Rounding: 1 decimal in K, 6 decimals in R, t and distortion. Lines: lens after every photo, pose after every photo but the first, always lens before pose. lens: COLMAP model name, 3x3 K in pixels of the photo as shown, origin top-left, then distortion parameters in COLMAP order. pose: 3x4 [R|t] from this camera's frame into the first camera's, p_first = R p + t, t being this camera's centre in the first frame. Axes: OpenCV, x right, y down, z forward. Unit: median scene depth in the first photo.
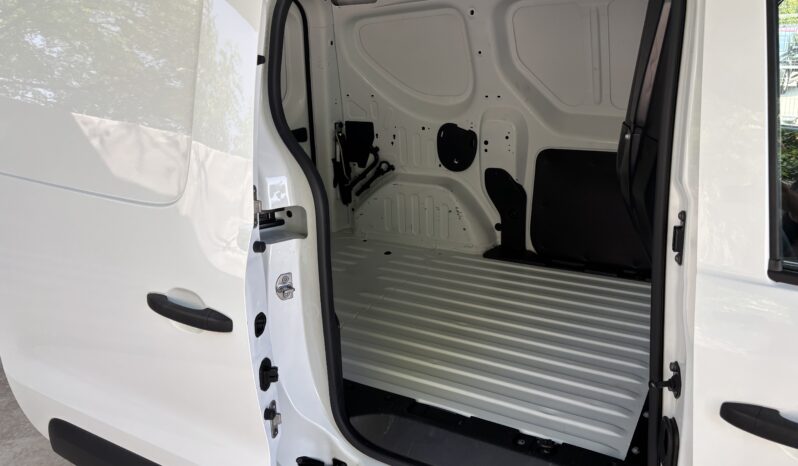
lens RADIAL K [[609.0, 0, 399.0], [0, 609.0, 233.0], [0, 0, 1]] dist [0.037238, -0.000996]
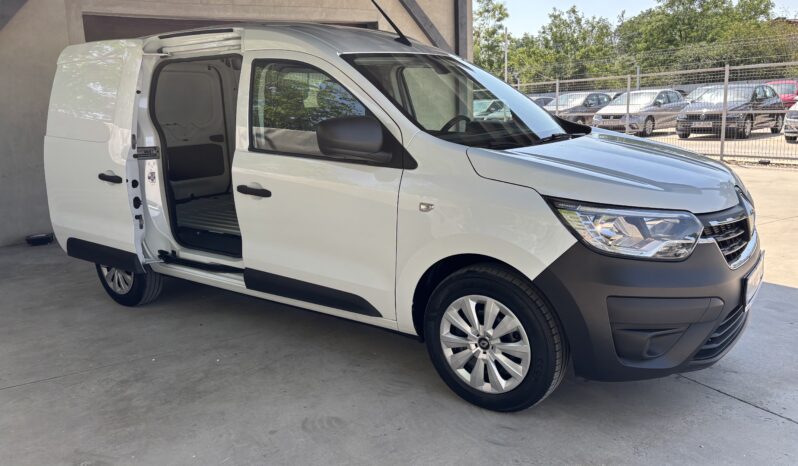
lens RADIAL K [[614.7, 0, 399.0], [0, 614.7, 233.0], [0, 0, 1]] dist [0.056945, -0.001648]
pose [[0.993476, 0.029464, -0.110173, 1.222534], [-0.038116, 0.996281, -0.077270, 0.513166], [0.107487, 0.080965, 0.990904, -1.589191]]
